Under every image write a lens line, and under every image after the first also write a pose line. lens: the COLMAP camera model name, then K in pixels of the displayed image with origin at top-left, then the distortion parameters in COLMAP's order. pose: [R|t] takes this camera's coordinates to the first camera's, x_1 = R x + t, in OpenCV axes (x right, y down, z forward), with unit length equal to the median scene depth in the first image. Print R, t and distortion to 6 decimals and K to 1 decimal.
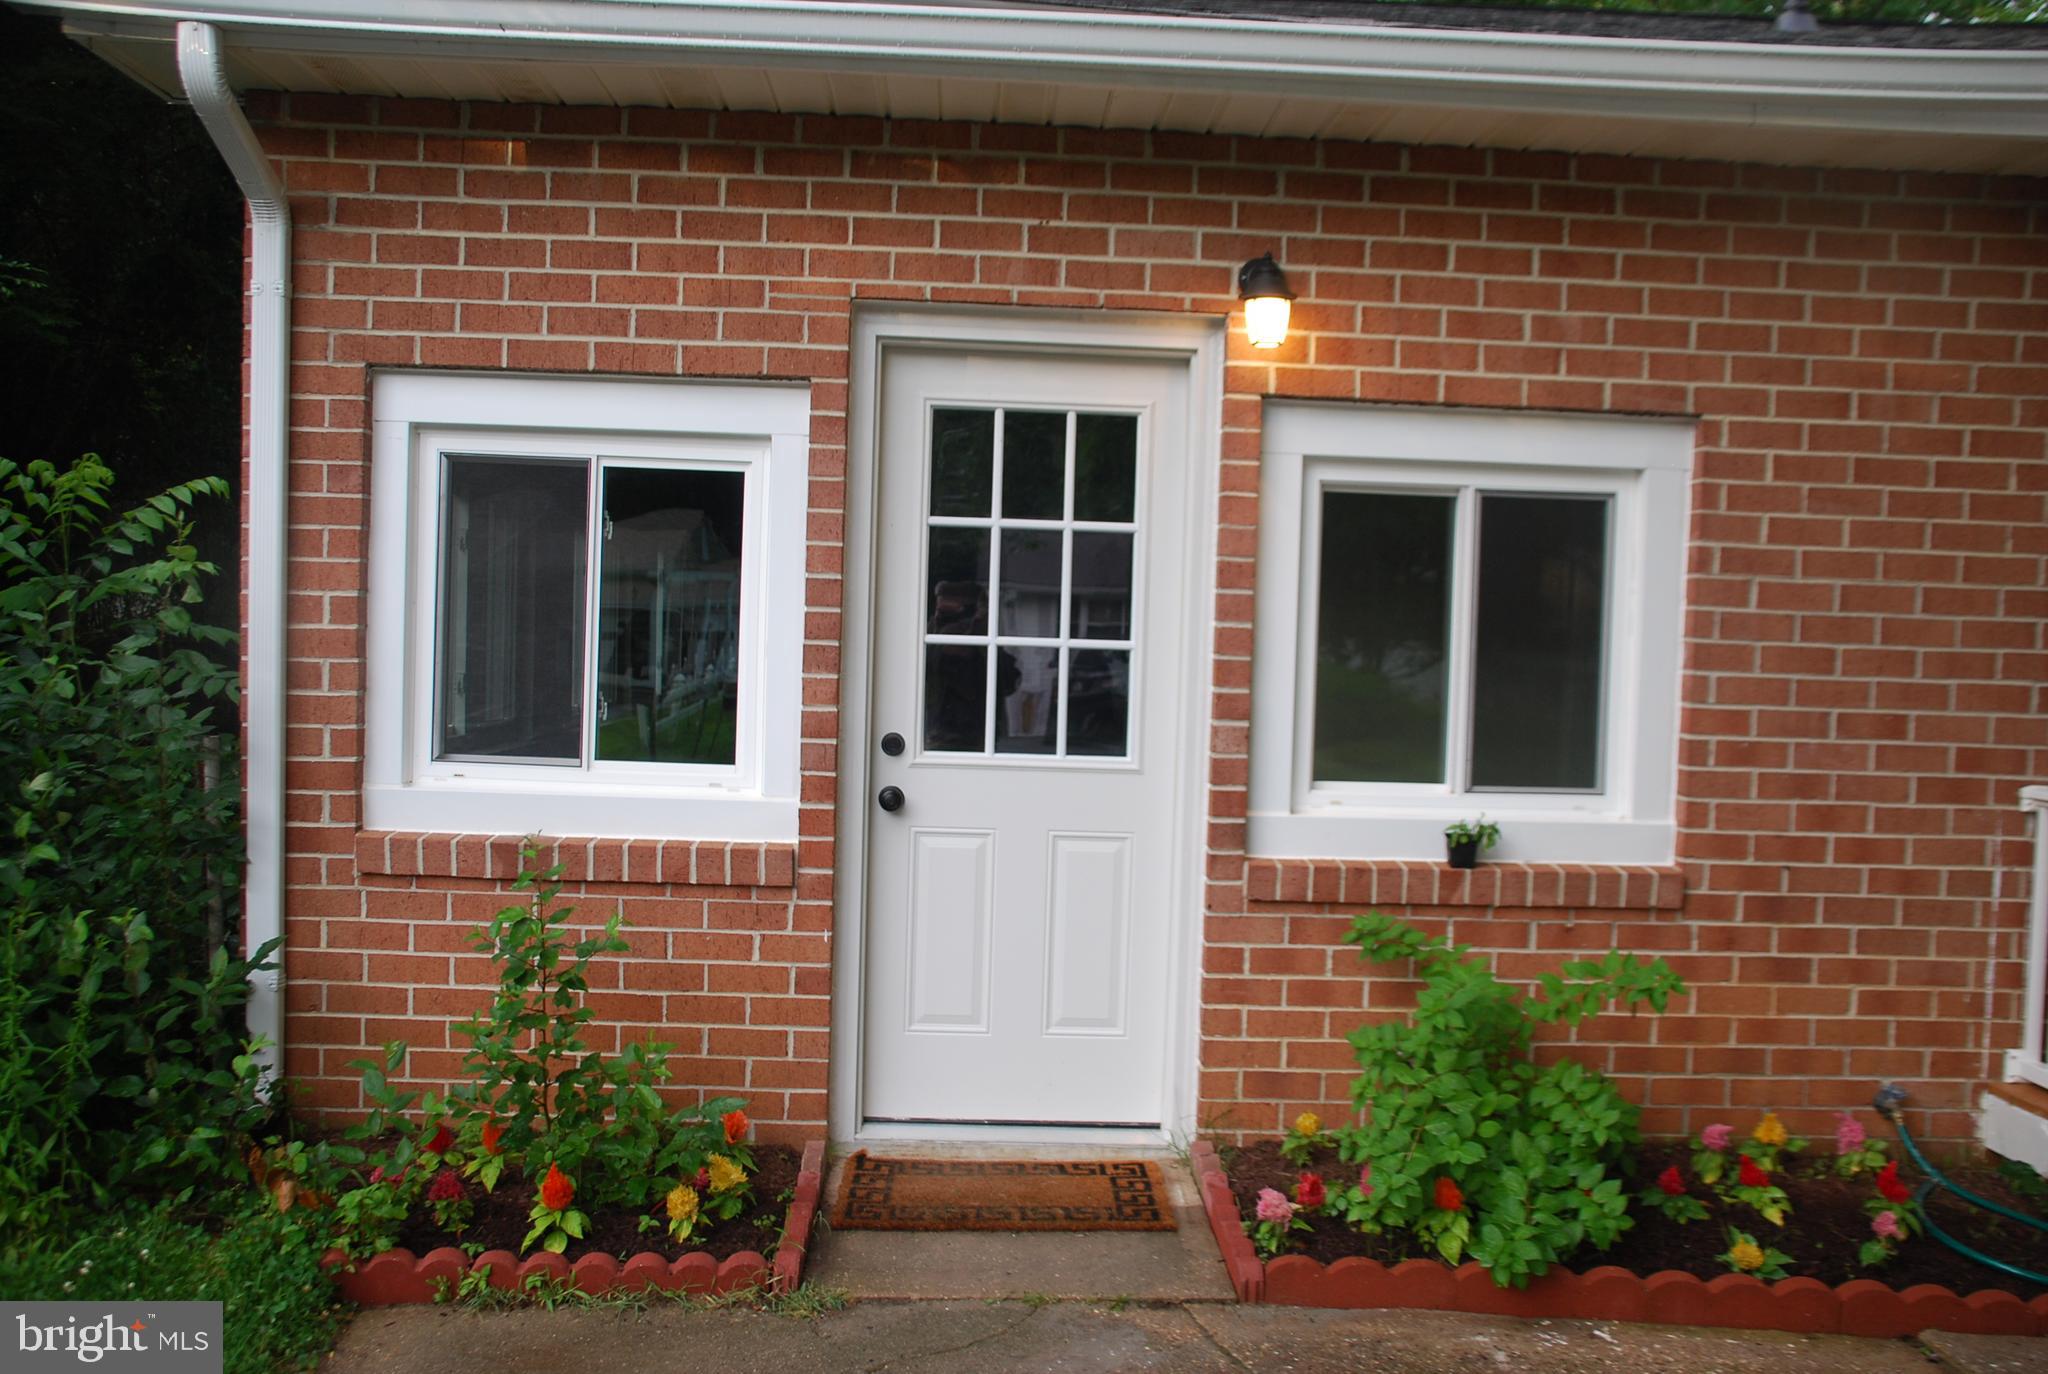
lens RADIAL K [[1791.1, 0, 1024.0], [0, 1791.1, 687.0], [0, 0, 1]] dist [-0.112823, 0.177676]
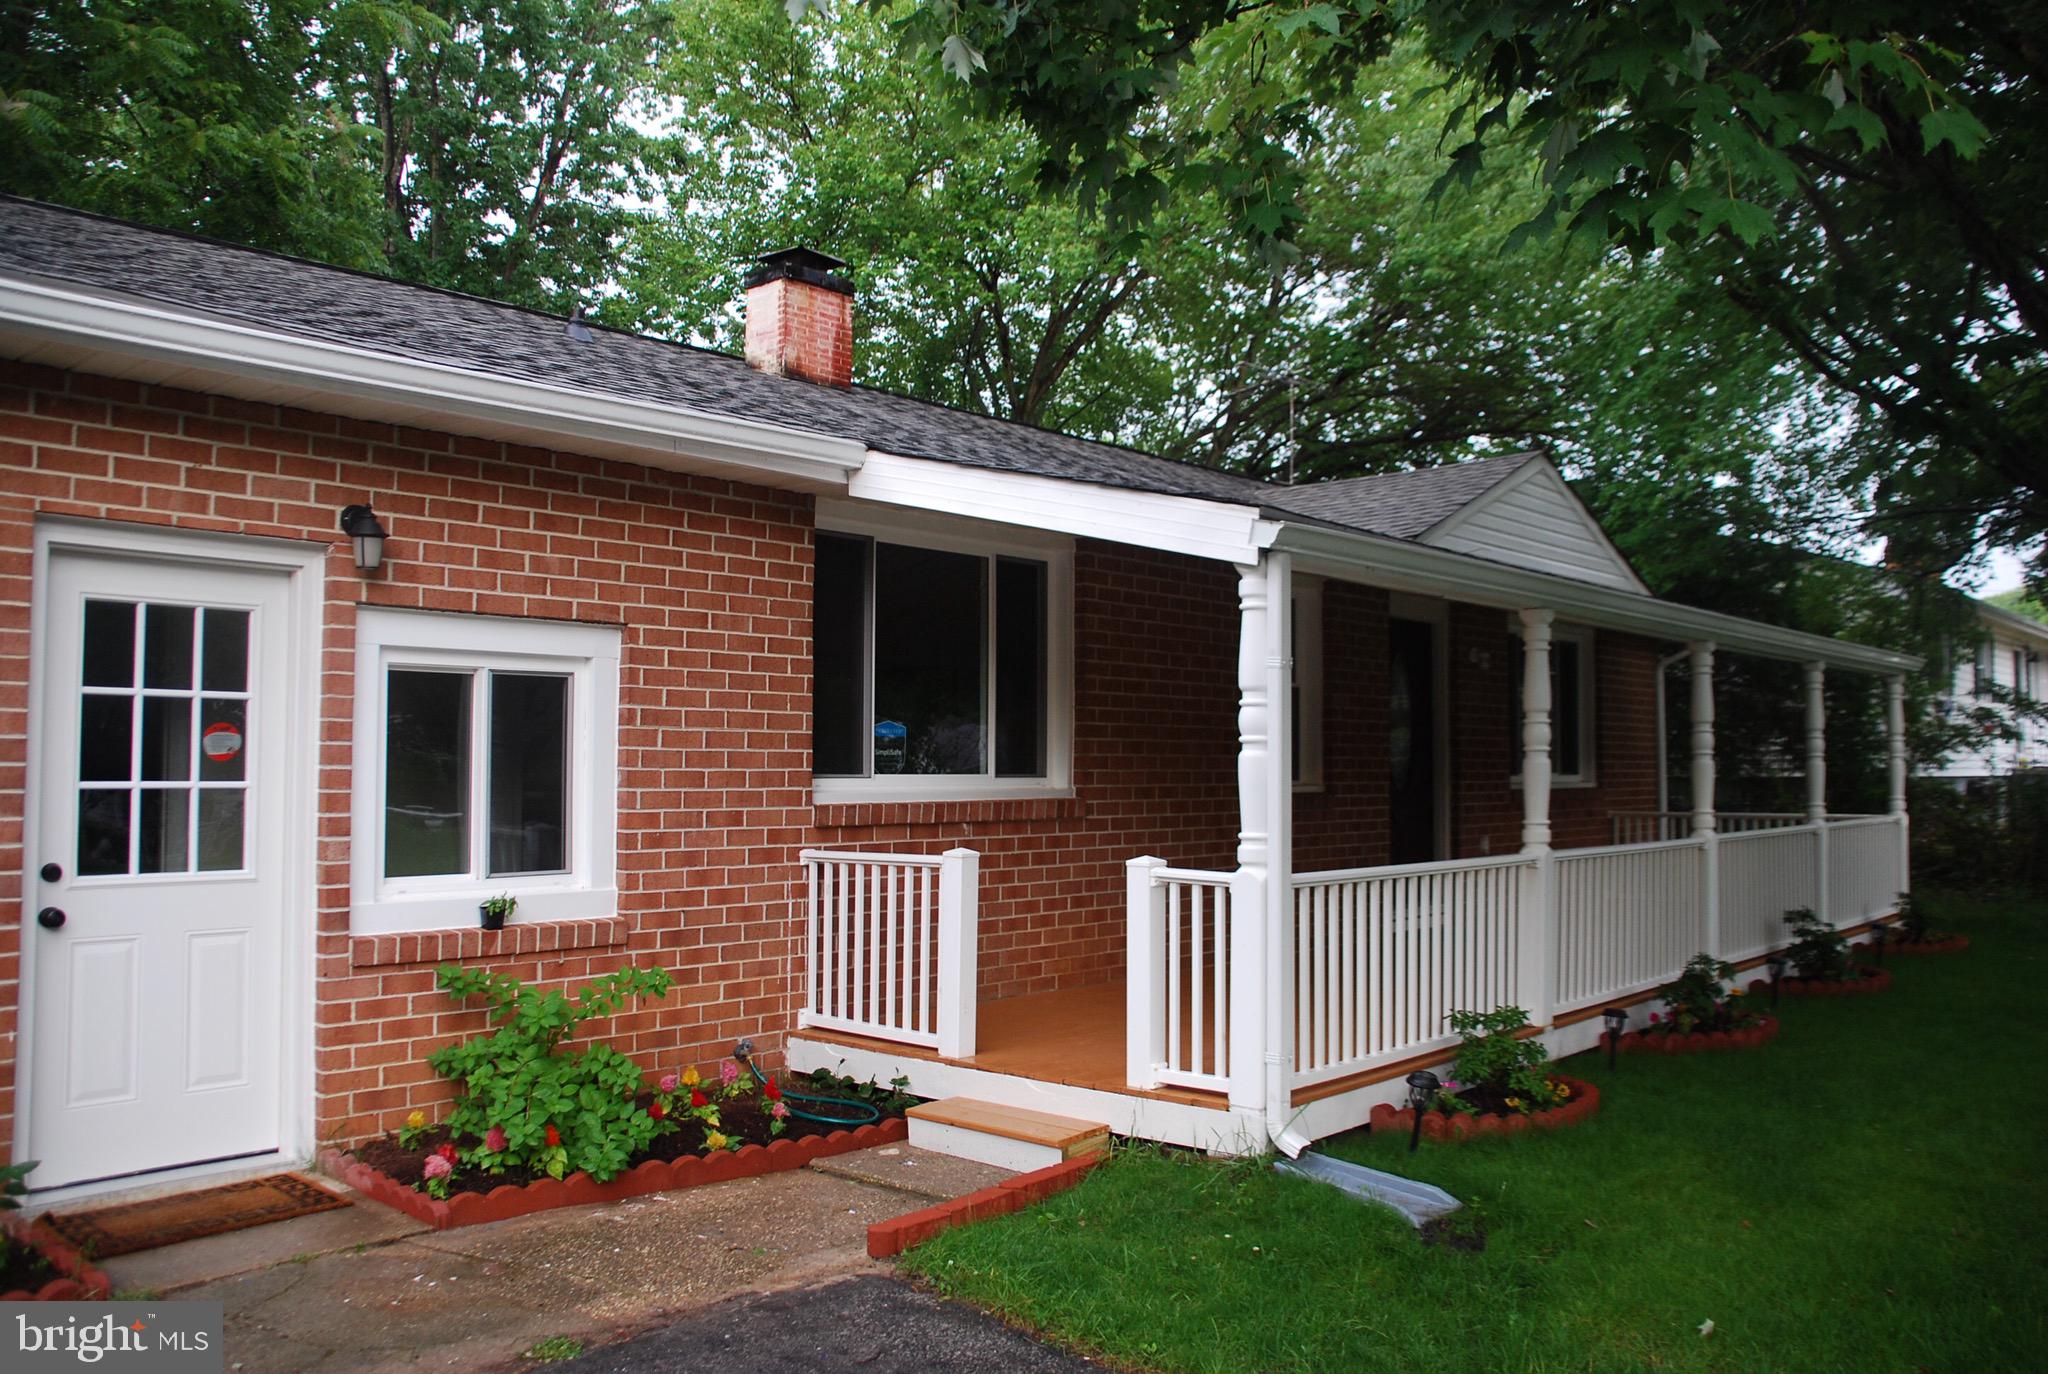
lens RADIAL K [[1583.8, 0, 1024.0], [0, 1583.8, 687.0], [0, 0, 1]] dist [-0.146783, 0.117894]
pose [[0.700411, 0.005892, 0.713716, -0.359645], [0.047679, 0.997346, -0.055023, -0.005680], [-0.712146, 0.072568, 0.698271, -0.212003]]
